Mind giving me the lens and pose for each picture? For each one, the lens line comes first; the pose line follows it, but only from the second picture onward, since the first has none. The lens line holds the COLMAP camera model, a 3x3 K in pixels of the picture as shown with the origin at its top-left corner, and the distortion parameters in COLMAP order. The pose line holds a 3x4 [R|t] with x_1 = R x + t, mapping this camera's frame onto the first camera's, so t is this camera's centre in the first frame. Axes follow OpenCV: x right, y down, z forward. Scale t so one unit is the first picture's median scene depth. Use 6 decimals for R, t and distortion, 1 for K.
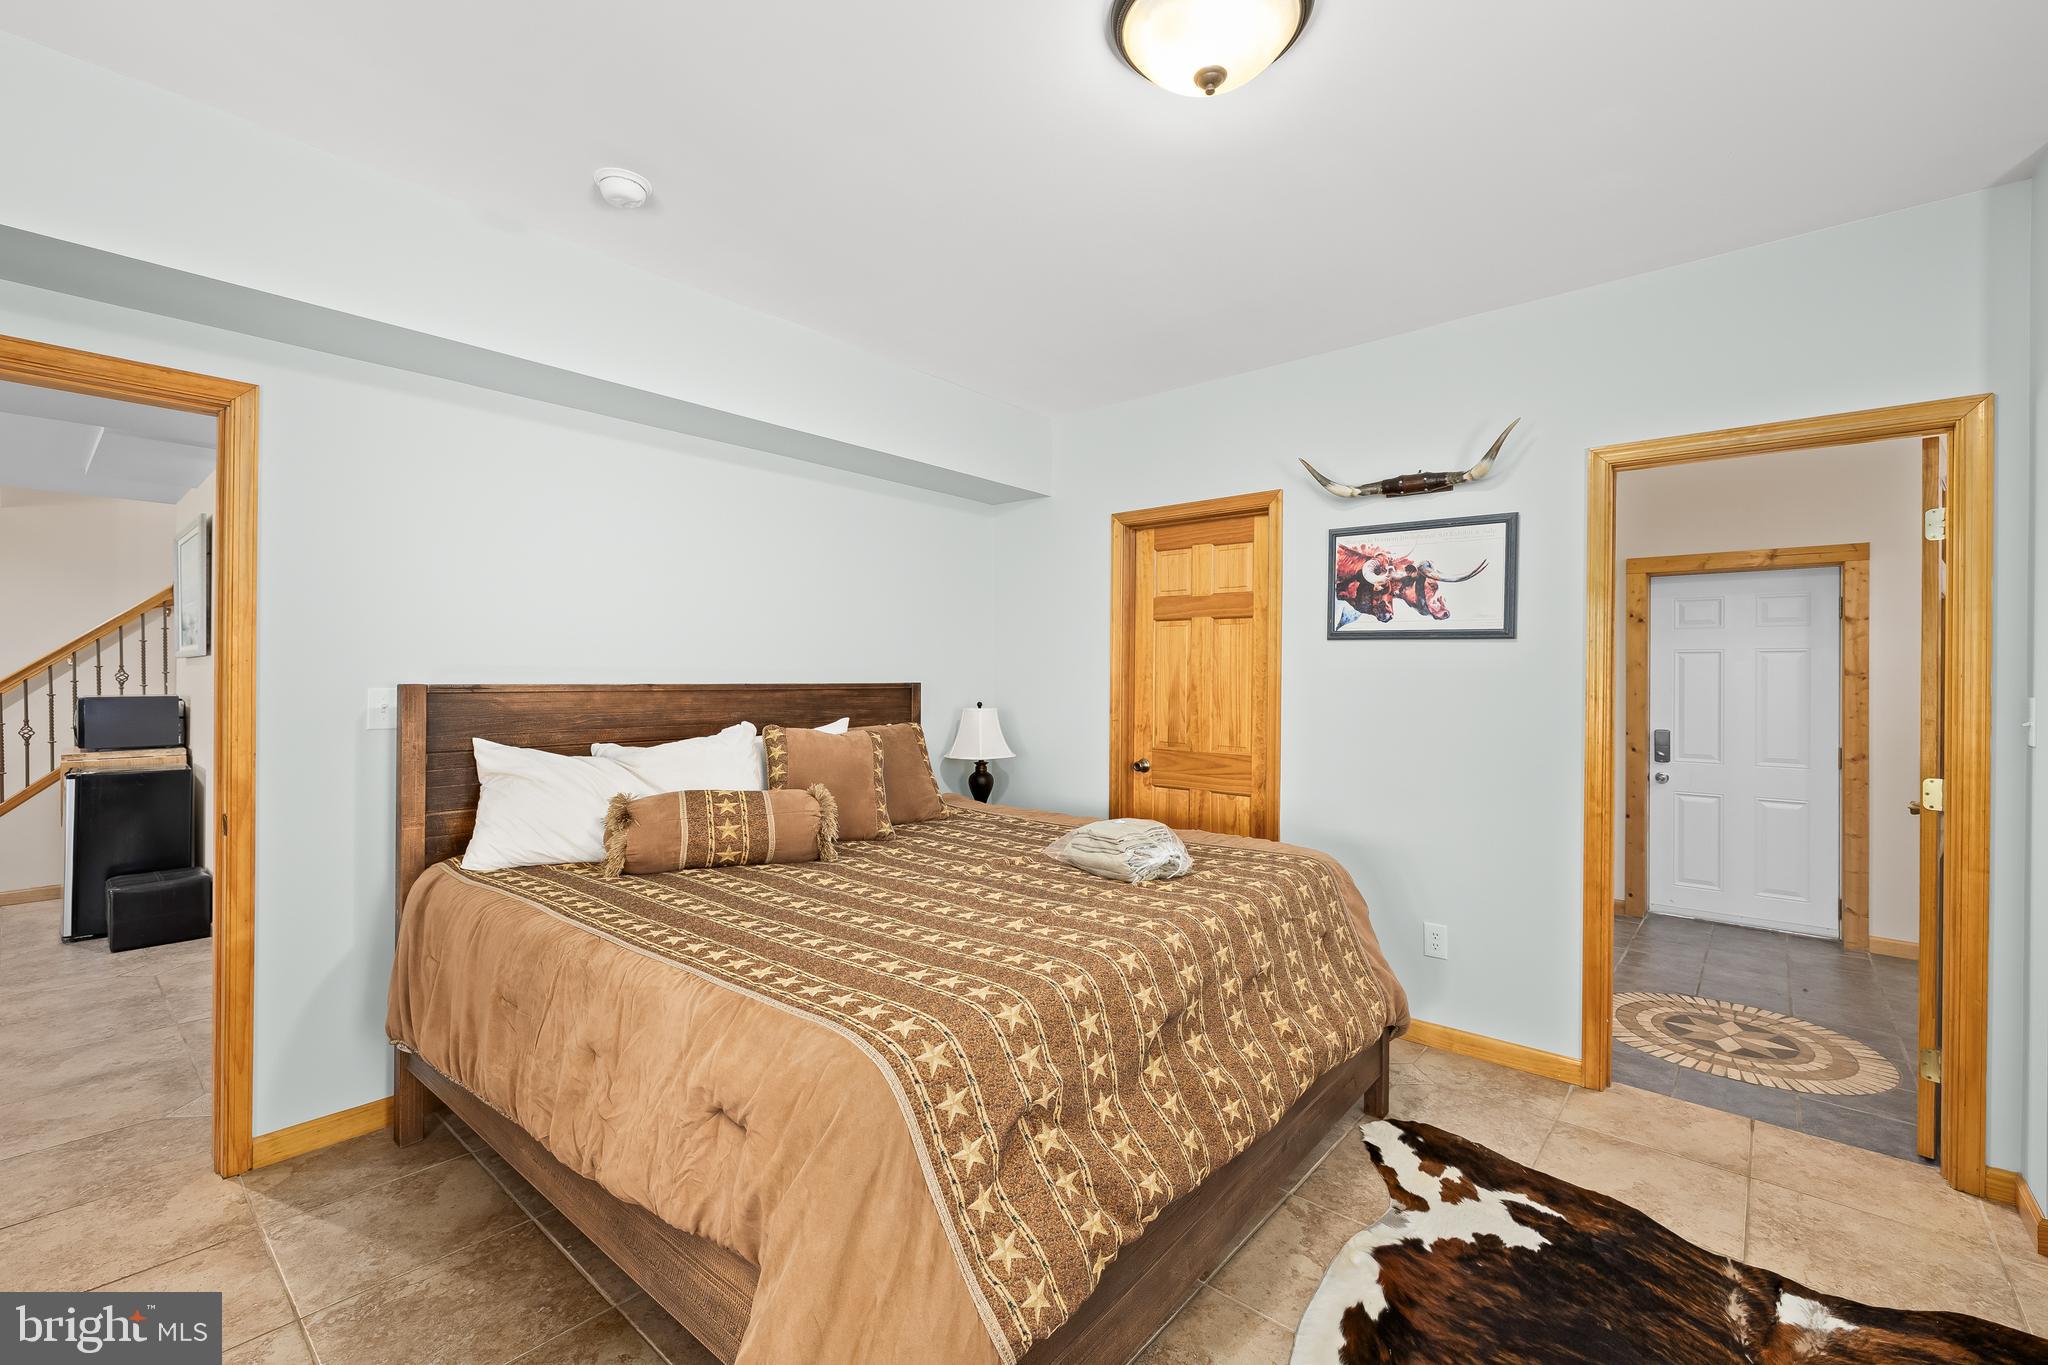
lens RADIAL K [[883.2, 0, 1028.7], [0, 883.2, 675.0], [0, 0, 1]] dist [0.001248, 0.000047]
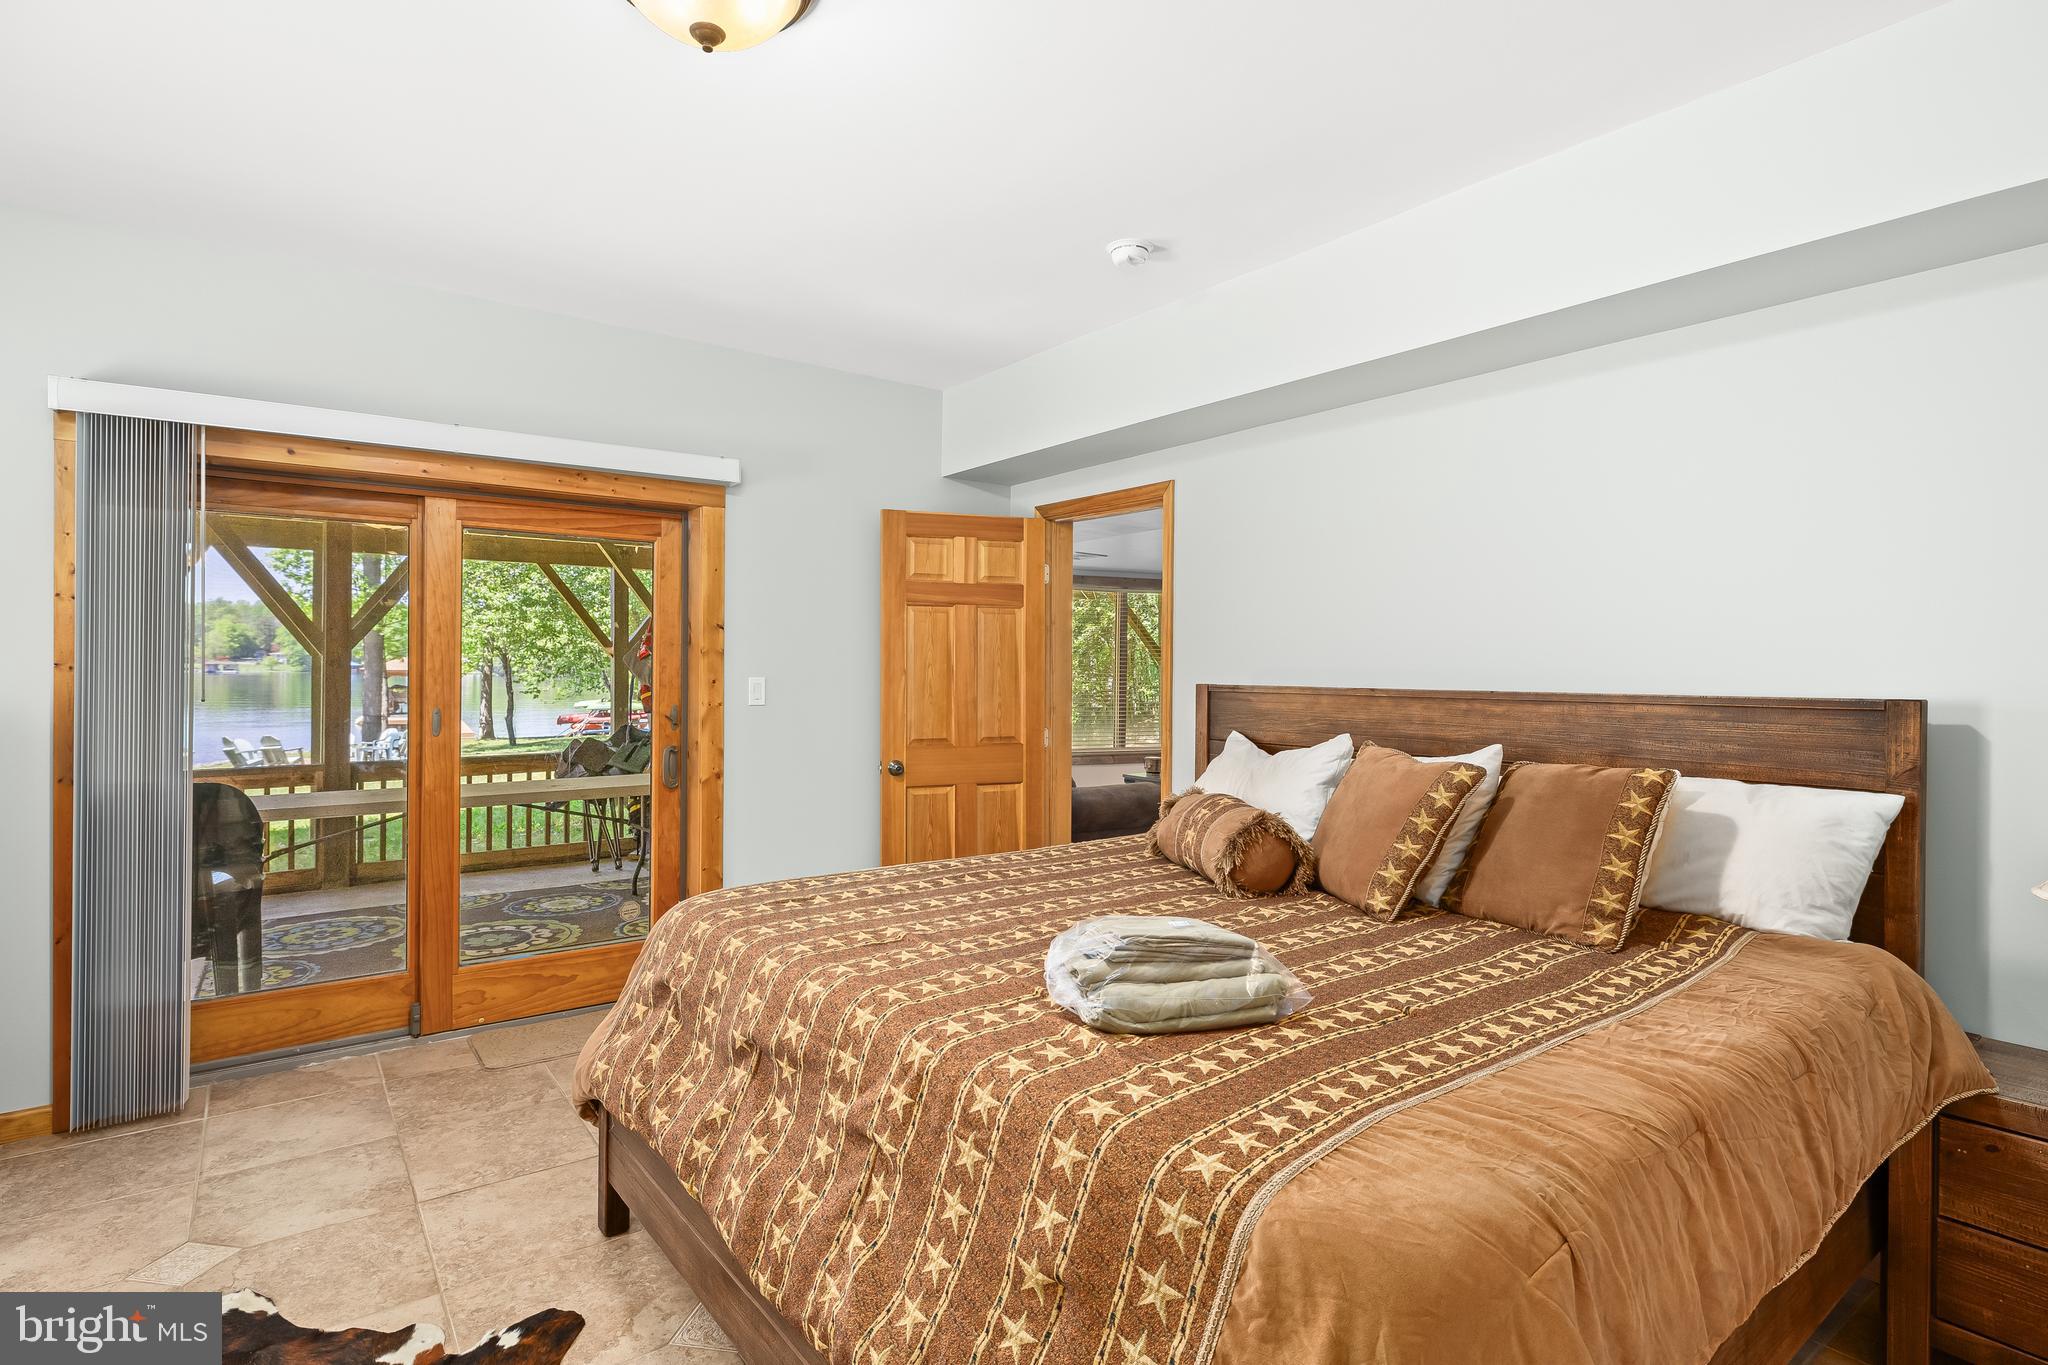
lens RADIAL K [[1052.0, 0, 1026.5], [0, 1052.0, 675.0], [0, 0, 1]] dist [-0.000949, -0.000068]
pose [[-0.198165, 0.001951, -0.980167, 0.722239], [-0.007770, 0.999963, 0.003561, -0.004935], [0.980138, 0.008322, -0.198143, 0.906979]]
